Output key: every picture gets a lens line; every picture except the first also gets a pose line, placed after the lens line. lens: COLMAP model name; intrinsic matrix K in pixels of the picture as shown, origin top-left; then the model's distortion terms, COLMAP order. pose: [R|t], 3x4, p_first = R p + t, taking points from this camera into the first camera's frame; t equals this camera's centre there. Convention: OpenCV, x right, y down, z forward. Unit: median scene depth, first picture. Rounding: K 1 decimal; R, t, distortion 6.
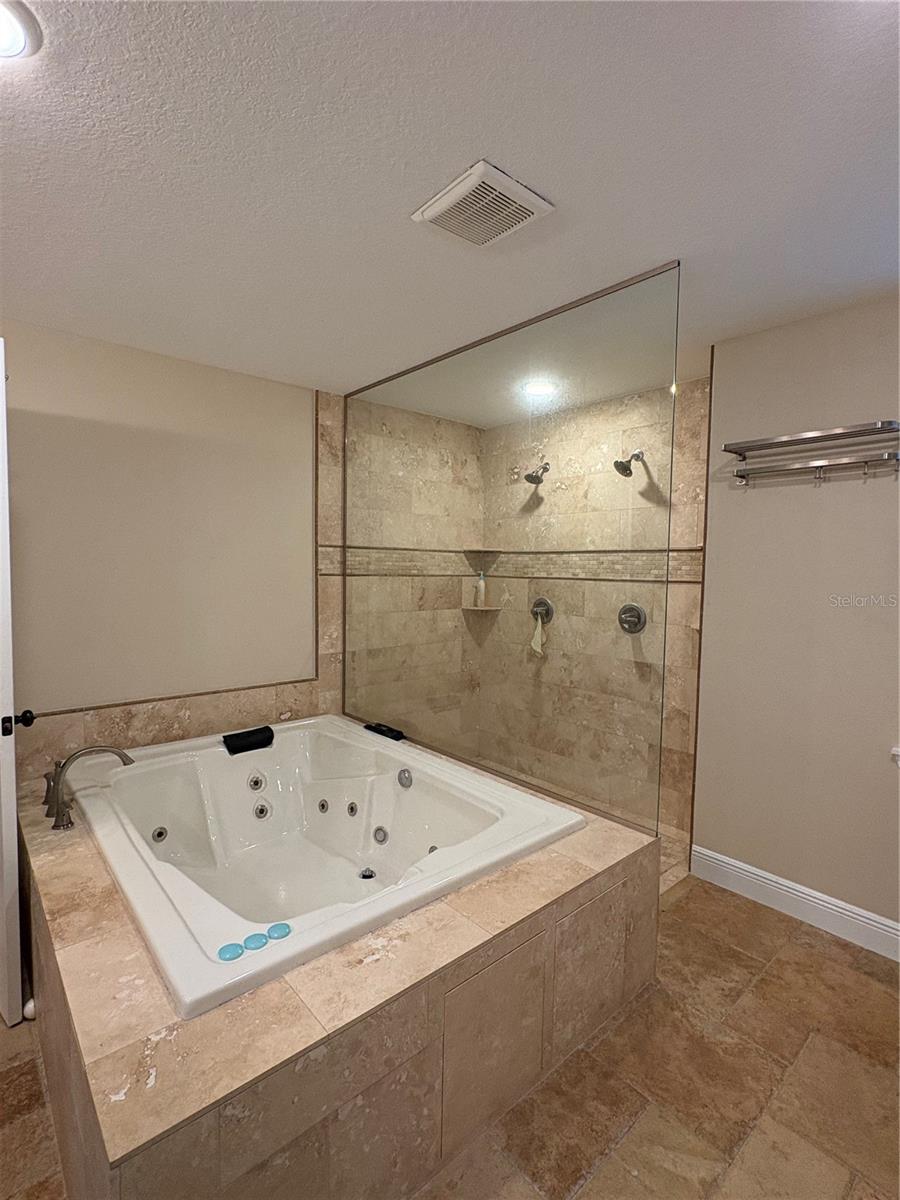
lens RADIAL K [[567.7, 0, 449.9], [0, 567.7, 599.2], [0, 0, 1]] dist [-0.003430, 0.000202]
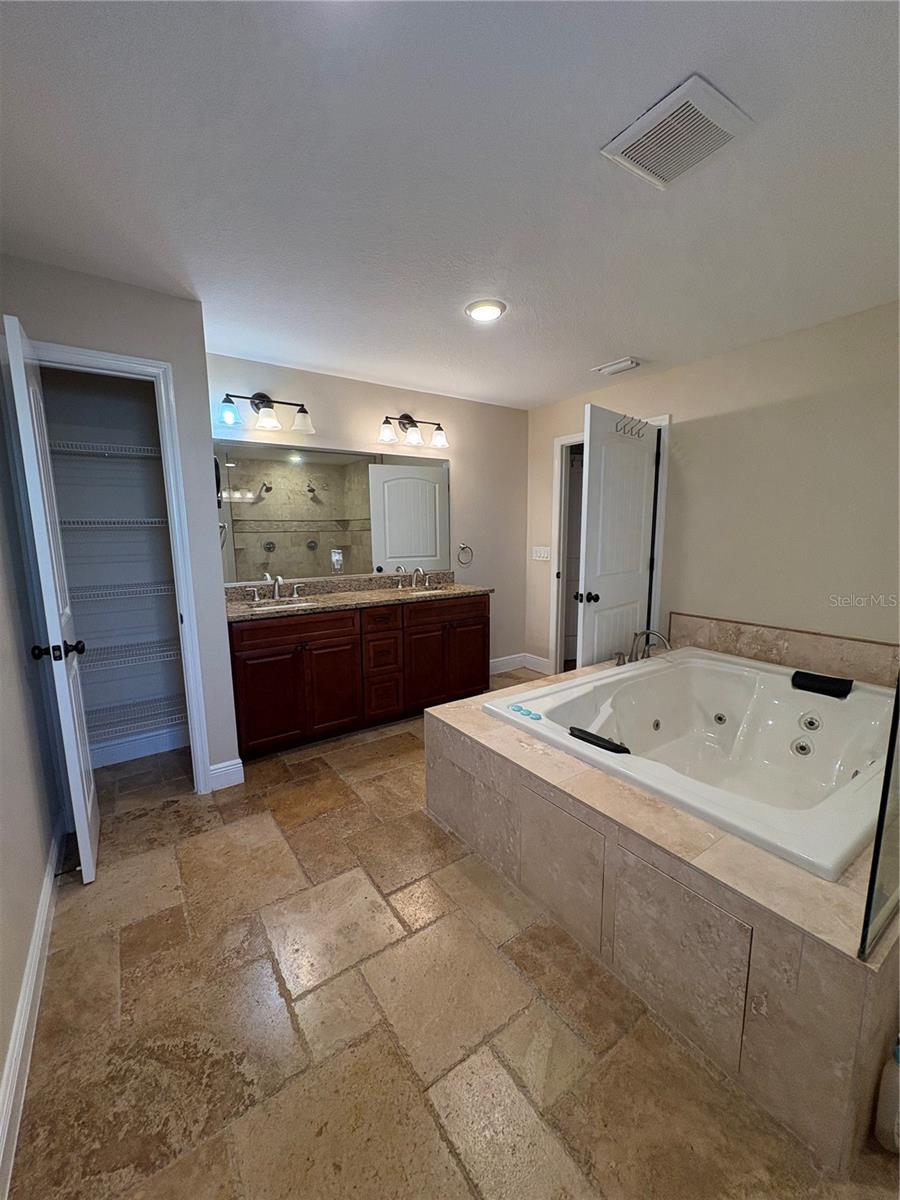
lens RADIAL K [[476.7, 0, 449.3], [0, 476.7, 600.4], [0, 0, 1]] dist [-0.000513, 0.000030]
pose [[-0.115074, 0.136472, -0.983938, 0.981254], [-0.046638, 0.988683, 0.142585, 0.007571], [0.992261, 0.062297, -0.107407, 0.713569]]
